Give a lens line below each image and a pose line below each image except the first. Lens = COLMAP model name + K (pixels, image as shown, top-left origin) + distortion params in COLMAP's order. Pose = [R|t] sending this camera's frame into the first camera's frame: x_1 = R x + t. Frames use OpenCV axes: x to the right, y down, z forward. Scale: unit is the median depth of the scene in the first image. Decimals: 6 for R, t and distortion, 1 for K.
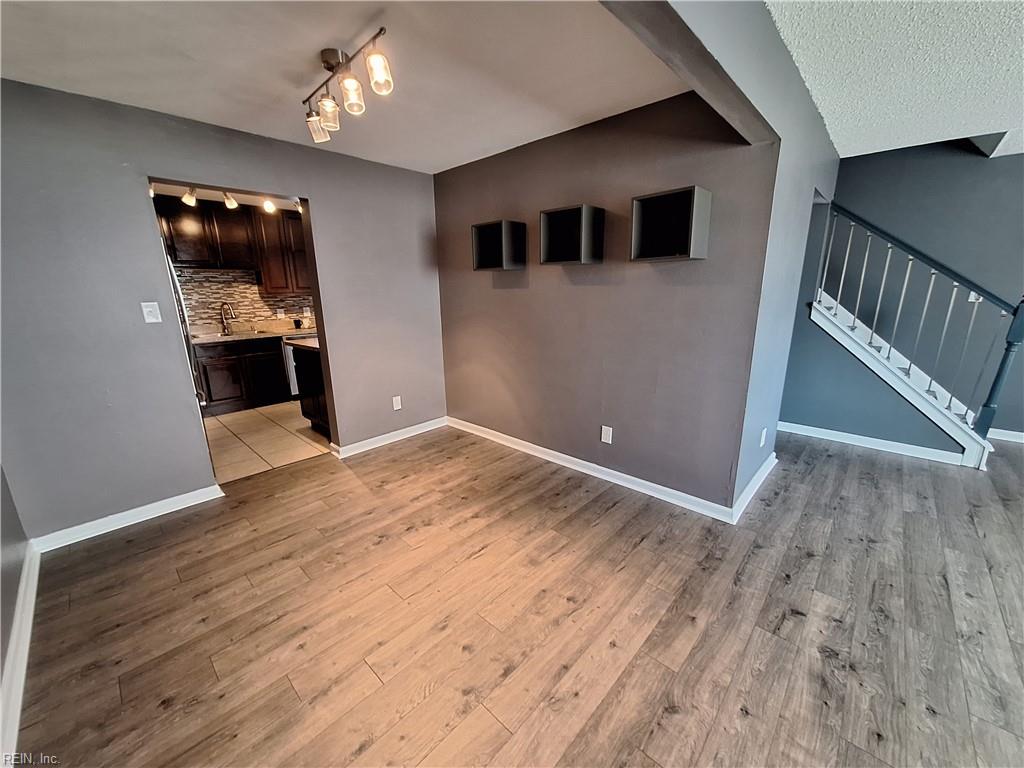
lens RADIAL K [[402.7, 0, 515.3], [0, 402.7, 393.5], [0, 0, 1]] dist [-0.002794, 0.000430]
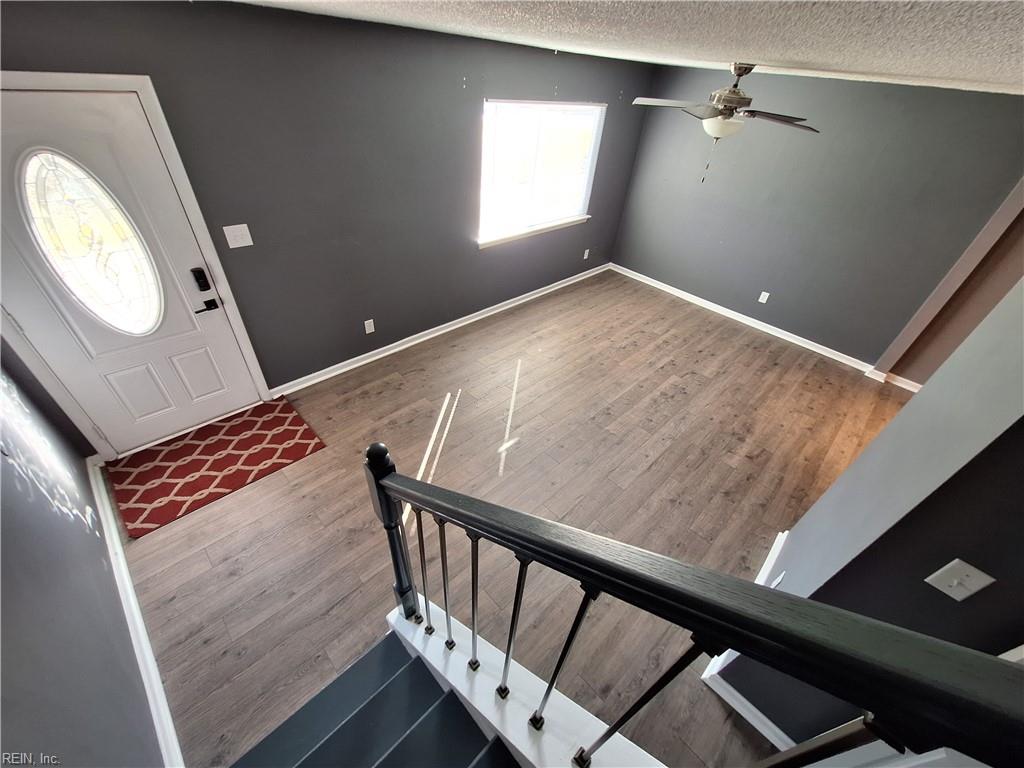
lens RADIAL K [[402.7, 0, 512.1], [0, 402.7, 384.5], [0, 0, 1]] dist [-0.002794, 0.000430]
pose [[-0.996624, -0.082078, 0.001848, 1.501956], [-0.047887, 0.599459, 0.798972, -0.885854], [-0.066685, 0.796186, -0.601365, 1.589251]]
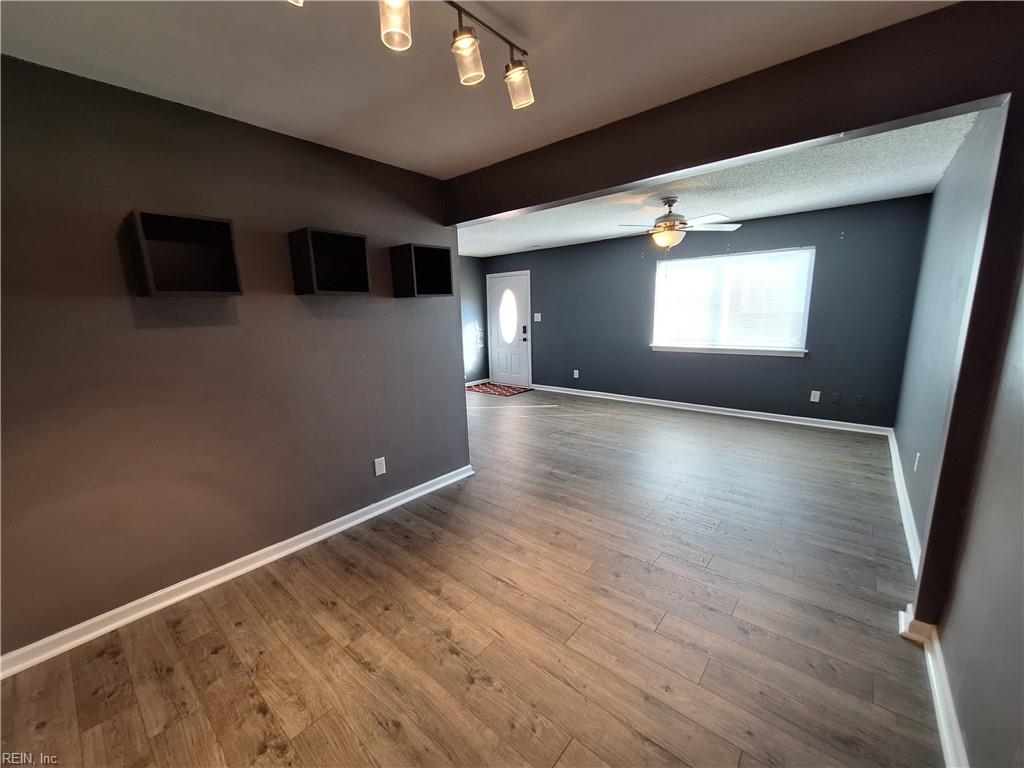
lens RADIAL K [[402.7, 0, 515.2], [0, 402.7, 377.2], [0, 0, 1]] dist [-0.002794, 0.000430]
pose [[-0.044430, -0.147132, 0.988119, -1.012314], [0.280178, 0.947565, 0.153691, -0.225408], [-0.958919, 0.283677, -0.000877, 0.862435]]
